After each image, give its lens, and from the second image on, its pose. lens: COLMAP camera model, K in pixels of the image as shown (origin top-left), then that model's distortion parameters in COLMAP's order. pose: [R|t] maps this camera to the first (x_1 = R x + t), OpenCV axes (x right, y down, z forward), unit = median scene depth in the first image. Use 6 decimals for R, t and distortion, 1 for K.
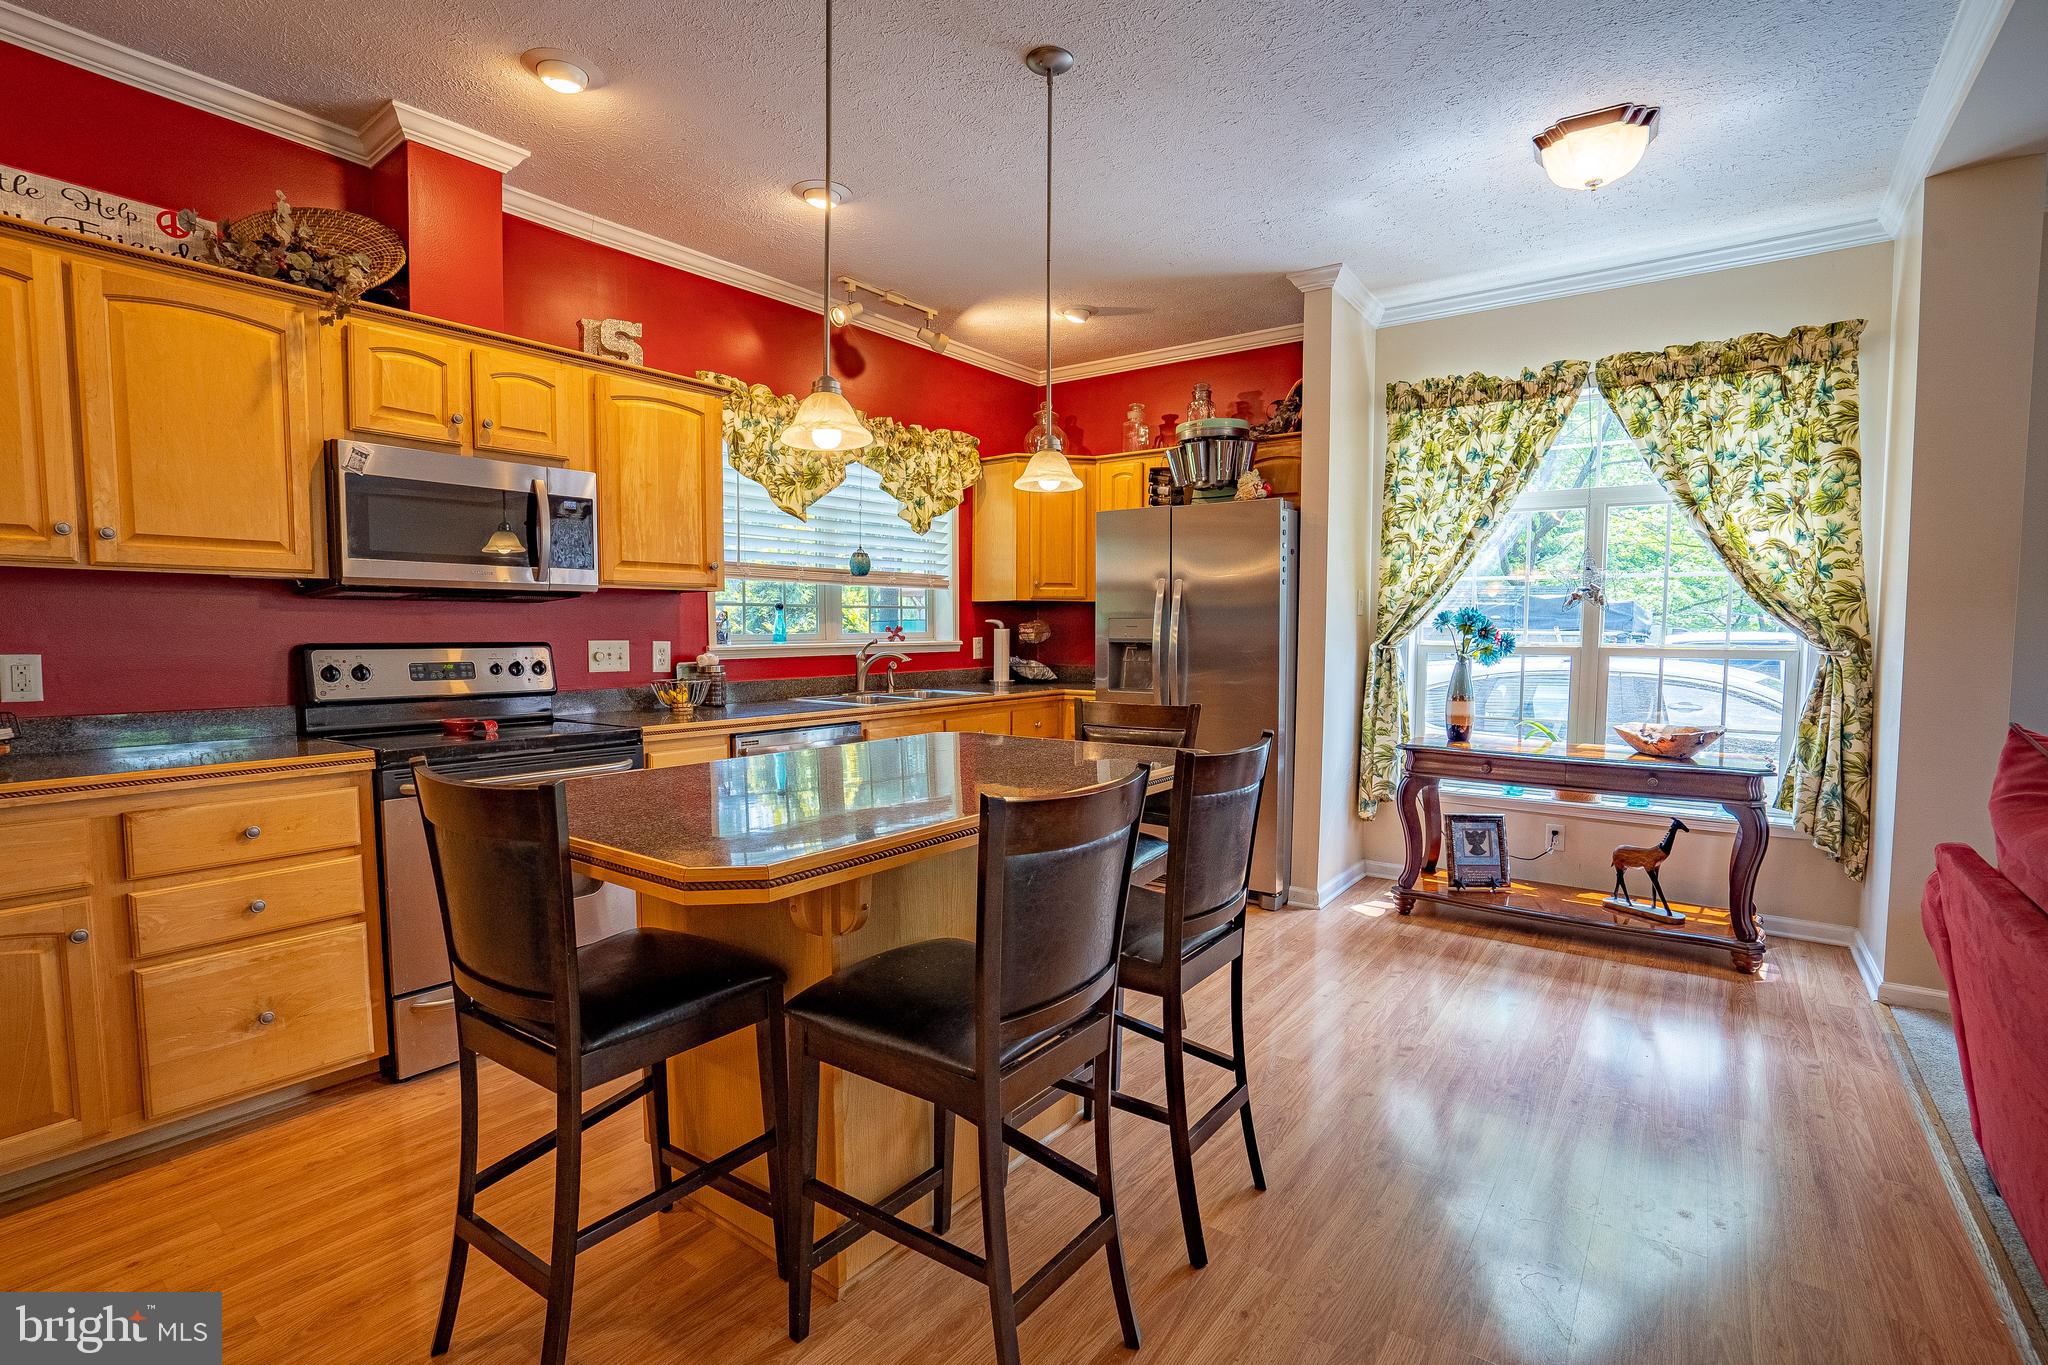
lens RADIAL K [[946.6, 0, 1016.4], [0, 946.6, 691.7], [0, 0, 1]] dist [-0.045943, 0.015292]
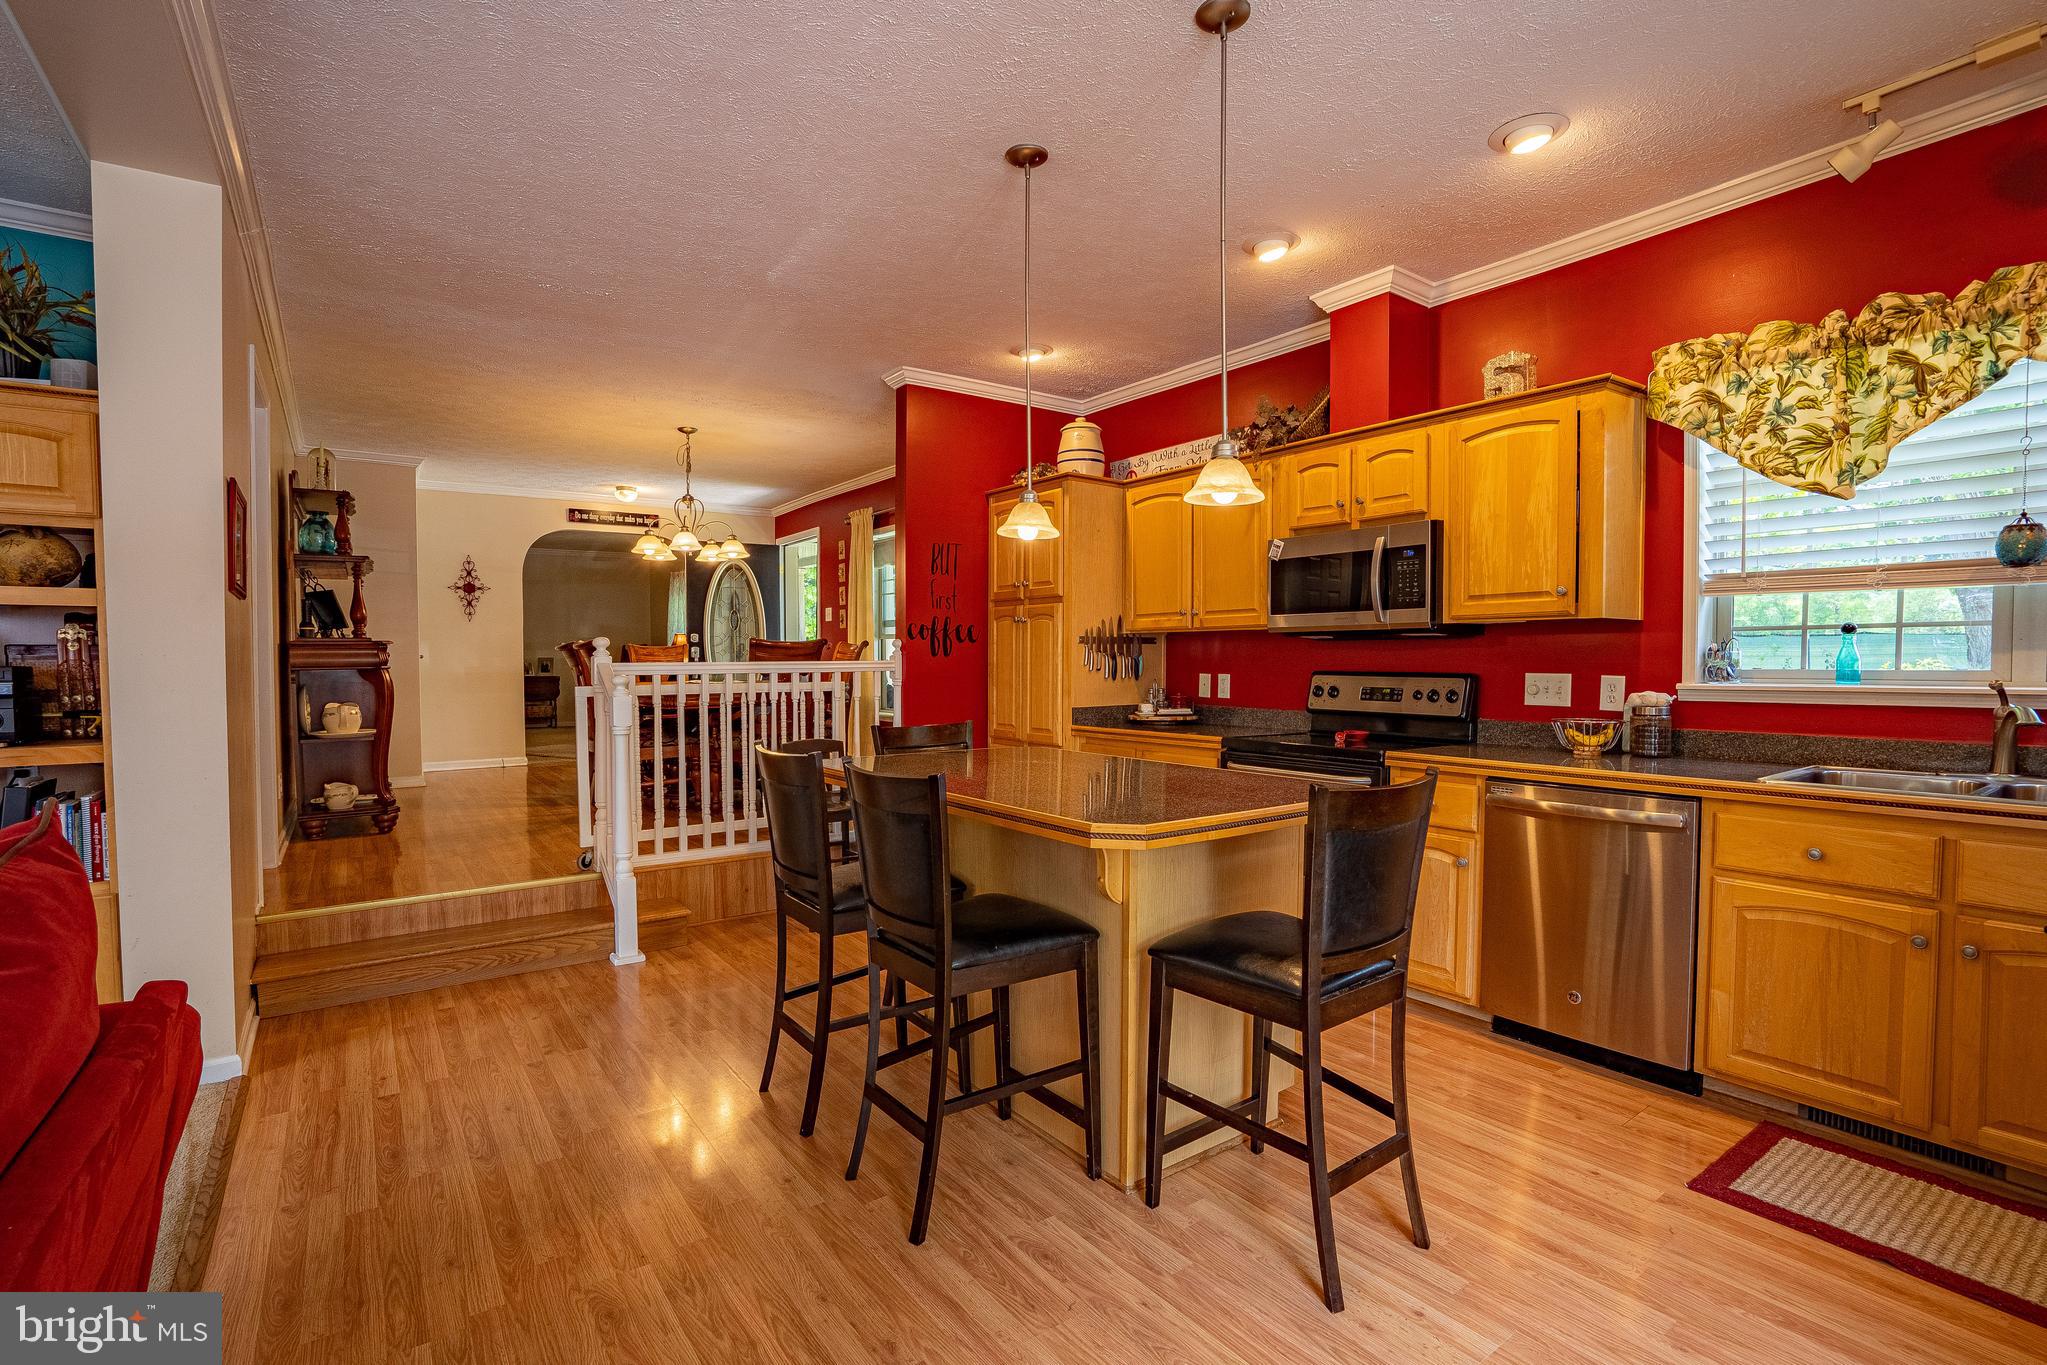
lens RADIAL K [[946.1, 0, 1018.1], [0, 946.1, 680.3], [0, 0, 1]] dist [-0.045943, 0.015292]
pose [[-0.302492, 0.026477, -0.952784, 0.680830], [-0.057624, 0.997278, 0.046008, -0.063341], [0.951408, 0.068821, -0.300143, 0.808397]]
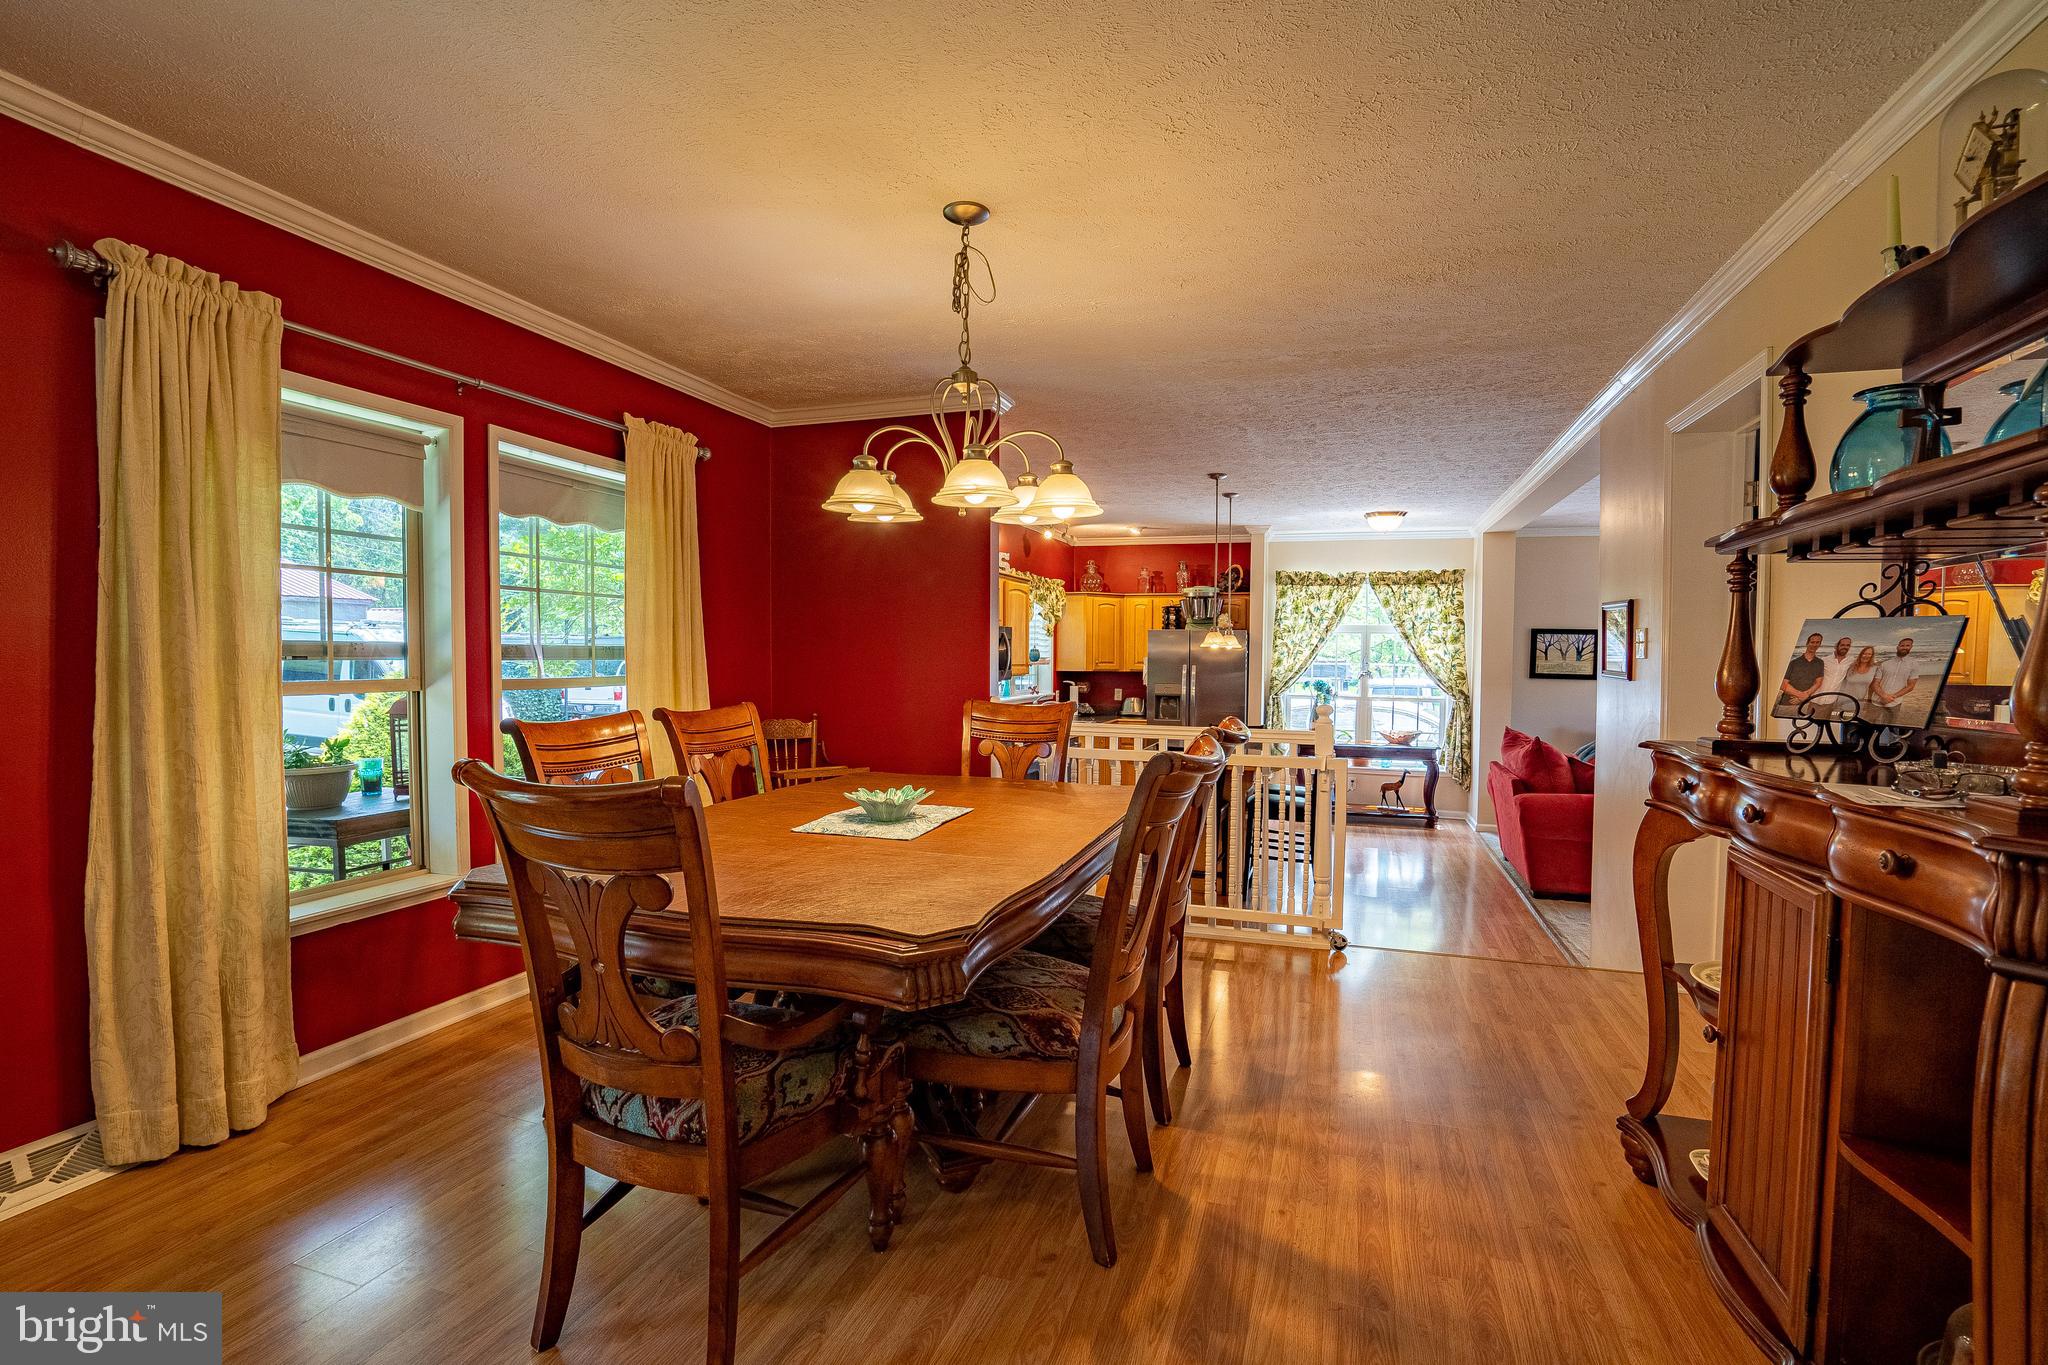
lens RADIAL K [[946.6, 0, 1025.4], [0, 946.6, 695.5], [0, 0, 1]] dist [-0.045943, 0.015292]
pose [[0.950699, -0.006612, 0.310045, -0.974853], [0.014048, 0.999665, -0.021759, -0.015173], [-0.309798, 0.025042, 0.950473, -1.012707]]
